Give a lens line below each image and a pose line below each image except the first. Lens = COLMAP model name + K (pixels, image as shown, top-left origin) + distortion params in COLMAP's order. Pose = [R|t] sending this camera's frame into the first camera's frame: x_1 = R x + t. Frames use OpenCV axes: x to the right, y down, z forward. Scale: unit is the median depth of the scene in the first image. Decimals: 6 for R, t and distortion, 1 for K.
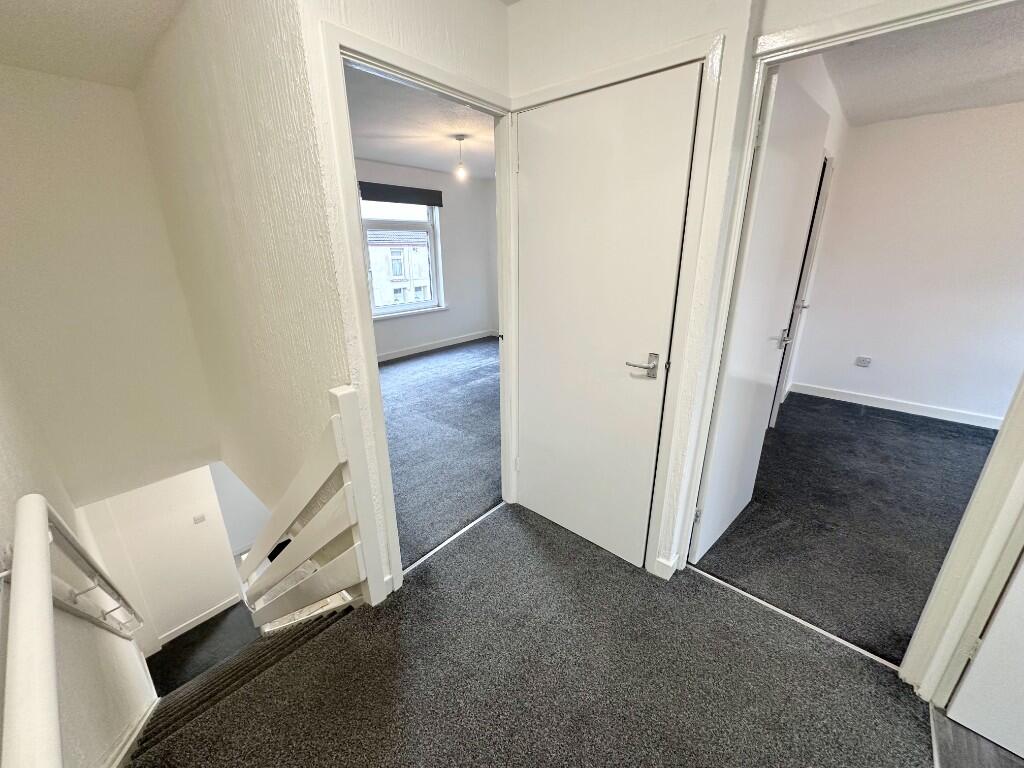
lens RADIAL K [[406.4, 0, 509.0], [0, 406.4, 378.2], [0, 0, 1]] dist [0.000991, 0.000331]
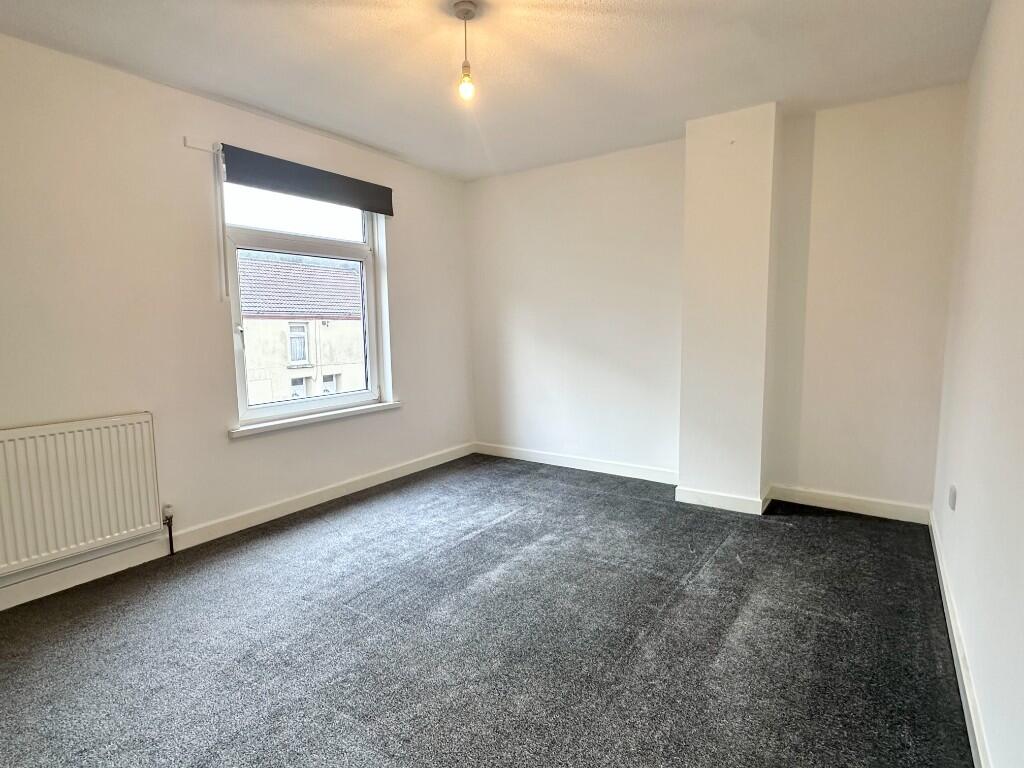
lens RADIAL K [[535.5, 0, 512.0], [0, 535.5, 387.6], [0, 0, 1]] dist [-0.001583, -0.000056]
pose [[0.992716, -0.019926, 0.118822, -0.092786], [0.042789, 0.980245, -0.193104, -0.059450], [-0.112627, 0.196781, 0.973957, 0.335364]]
